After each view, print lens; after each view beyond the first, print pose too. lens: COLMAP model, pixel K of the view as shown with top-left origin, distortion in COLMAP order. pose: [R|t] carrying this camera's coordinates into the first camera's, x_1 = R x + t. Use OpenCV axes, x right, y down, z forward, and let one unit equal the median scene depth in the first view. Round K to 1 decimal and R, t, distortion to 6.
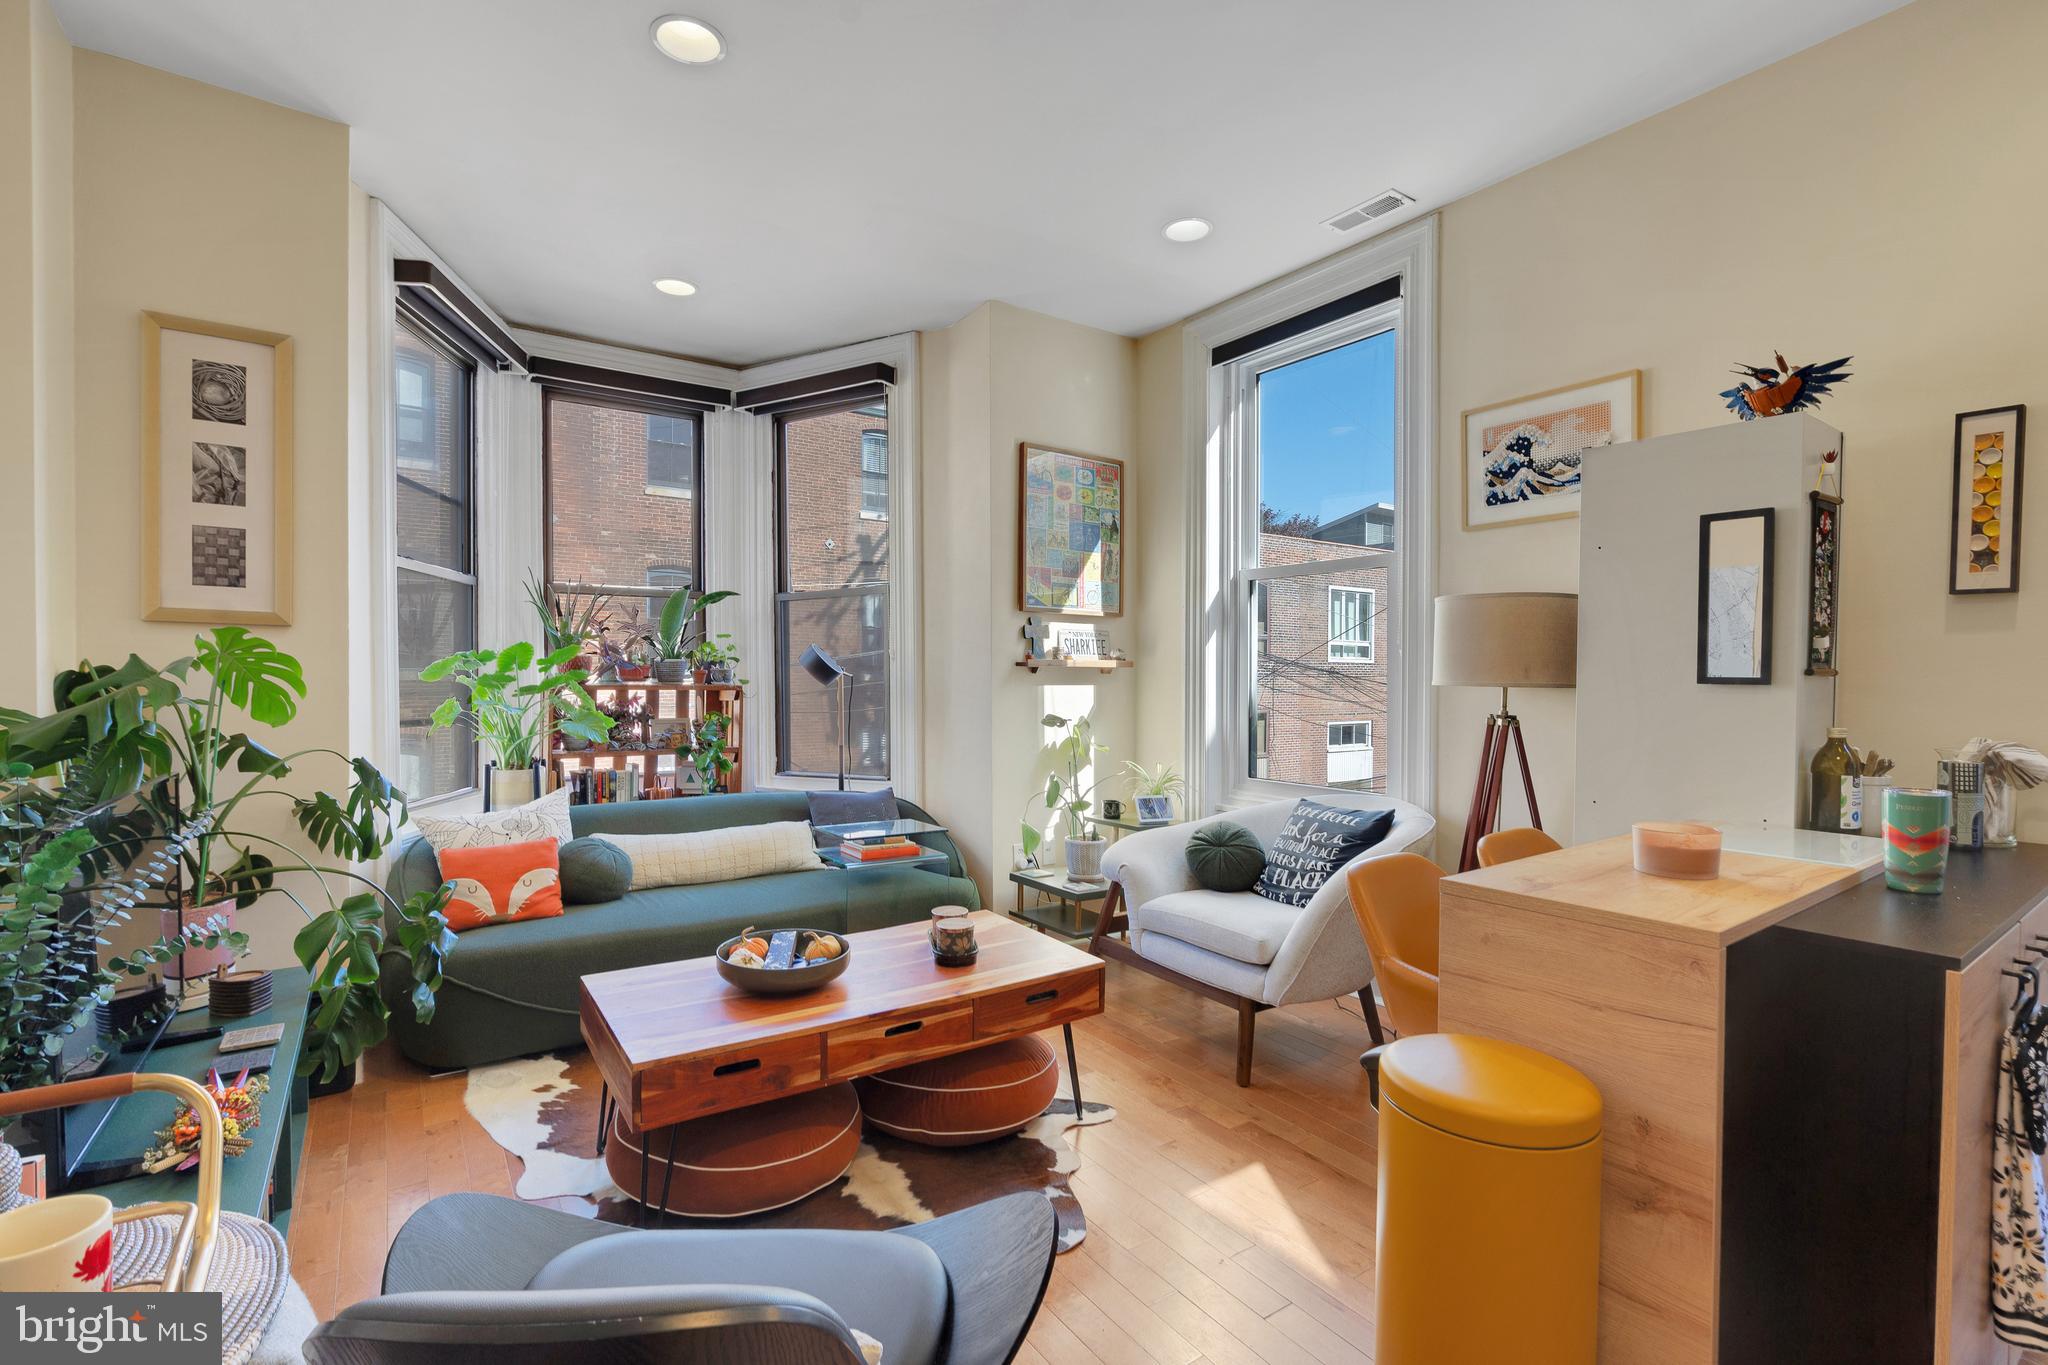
lens RADIAL K [[912.7, 0, 1025.7], [0, 912.7, 675.5], [0, 0, 1]] dist [-0.003513, -0.000171]
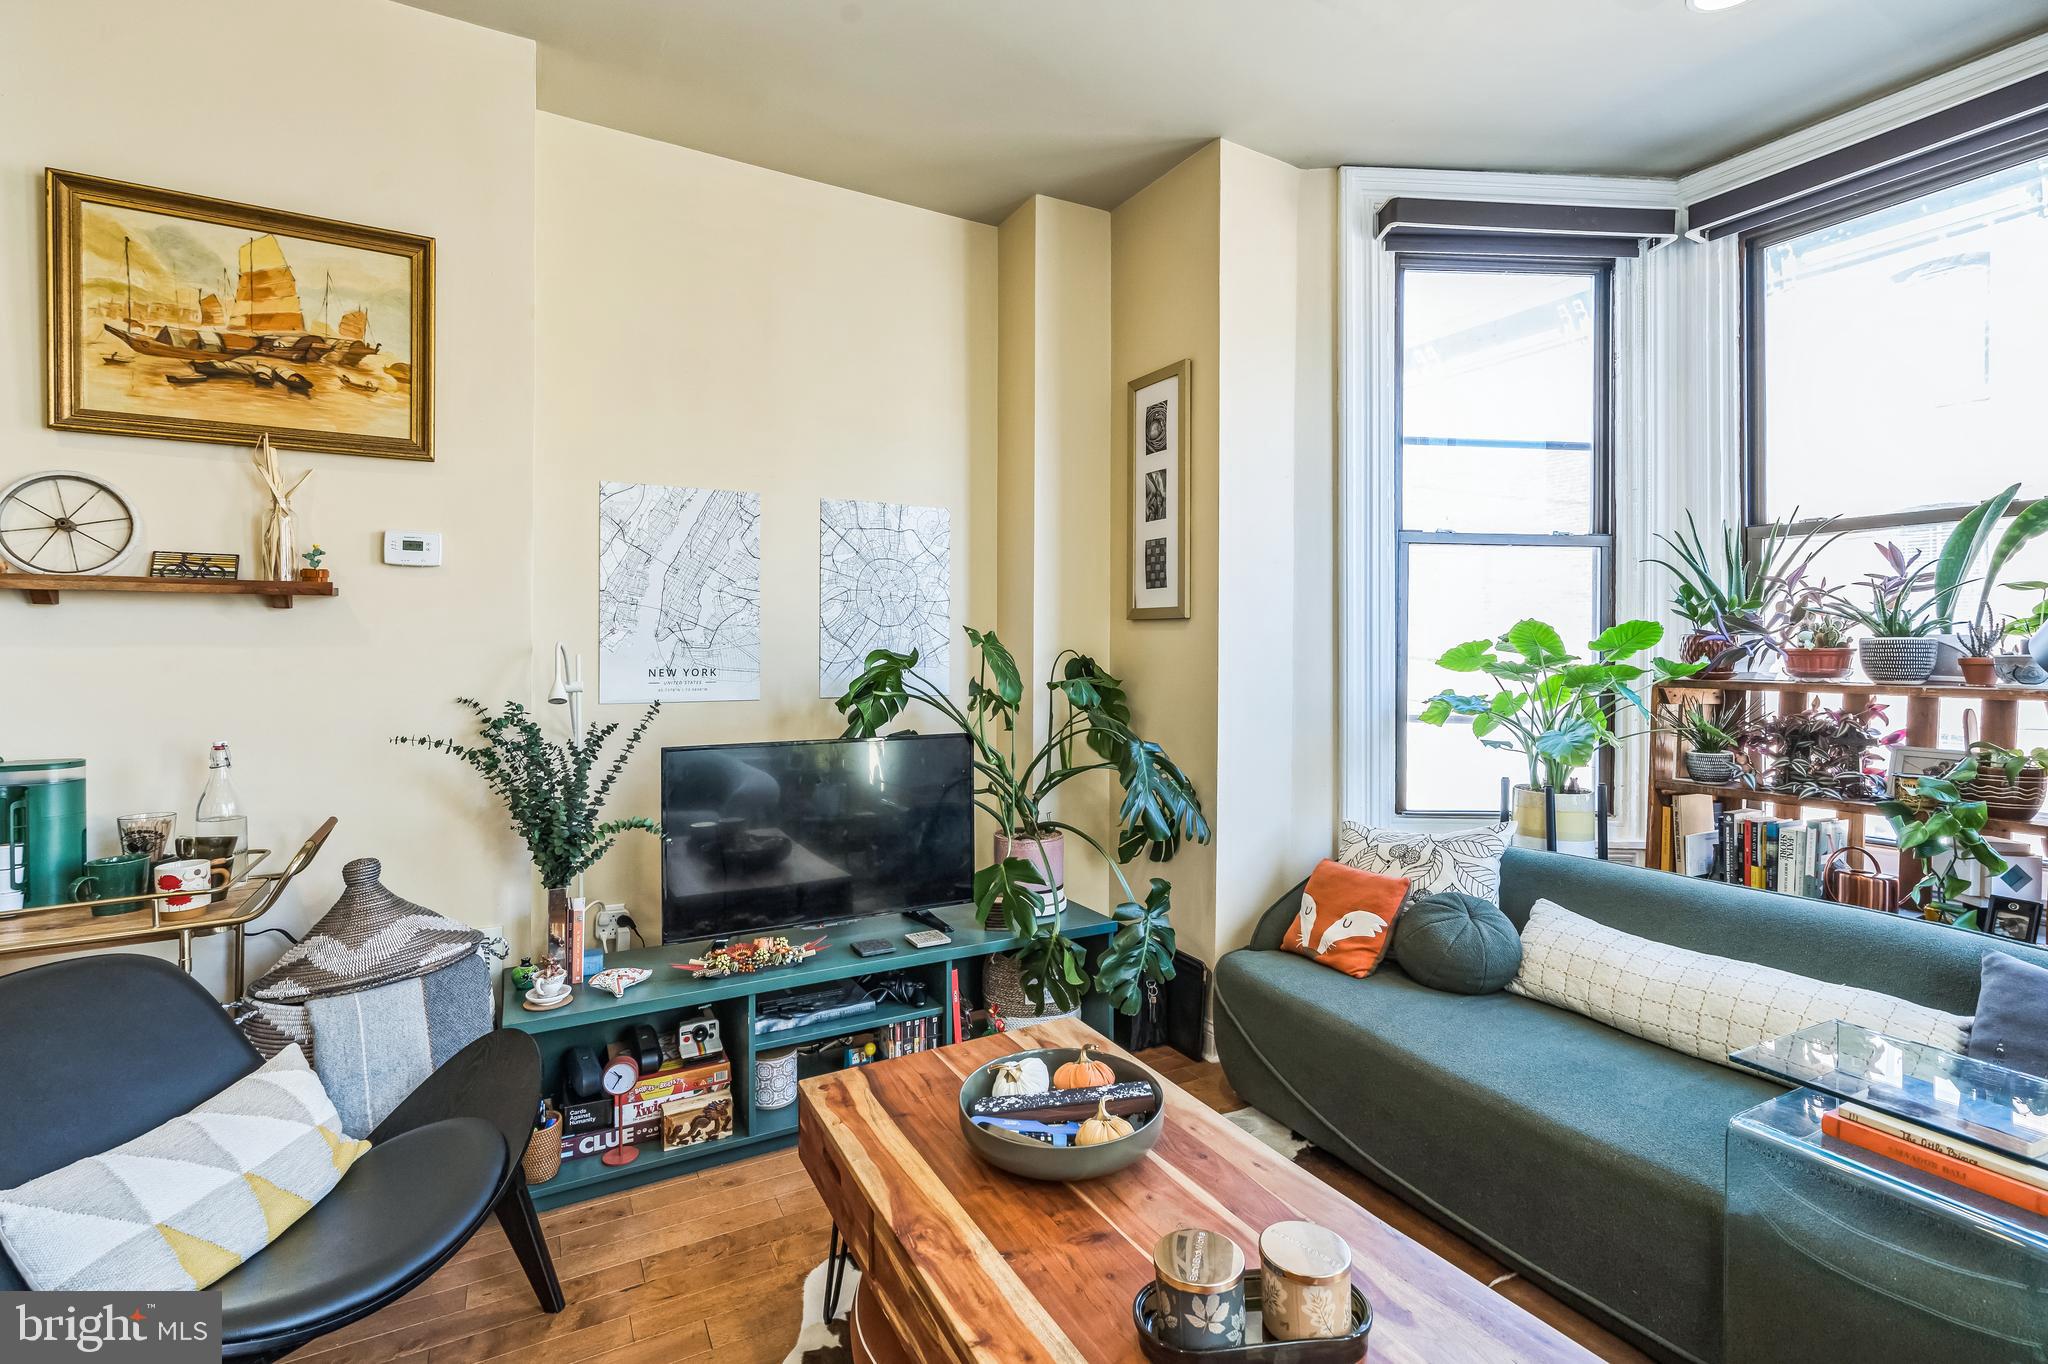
lens RADIAL K [[948.9, 0, 1035.9], [0, 948.9, 635.2], [0, 0, 1]] dist [0.001471, 0.000158]
pose [[-0.097766, -0.014347, -0.995106, 0.328628], [-0.006627, 0.999883, -0.013764, -0.014507], [0.995187, 0.005249, -0.097849, 0.828013]]
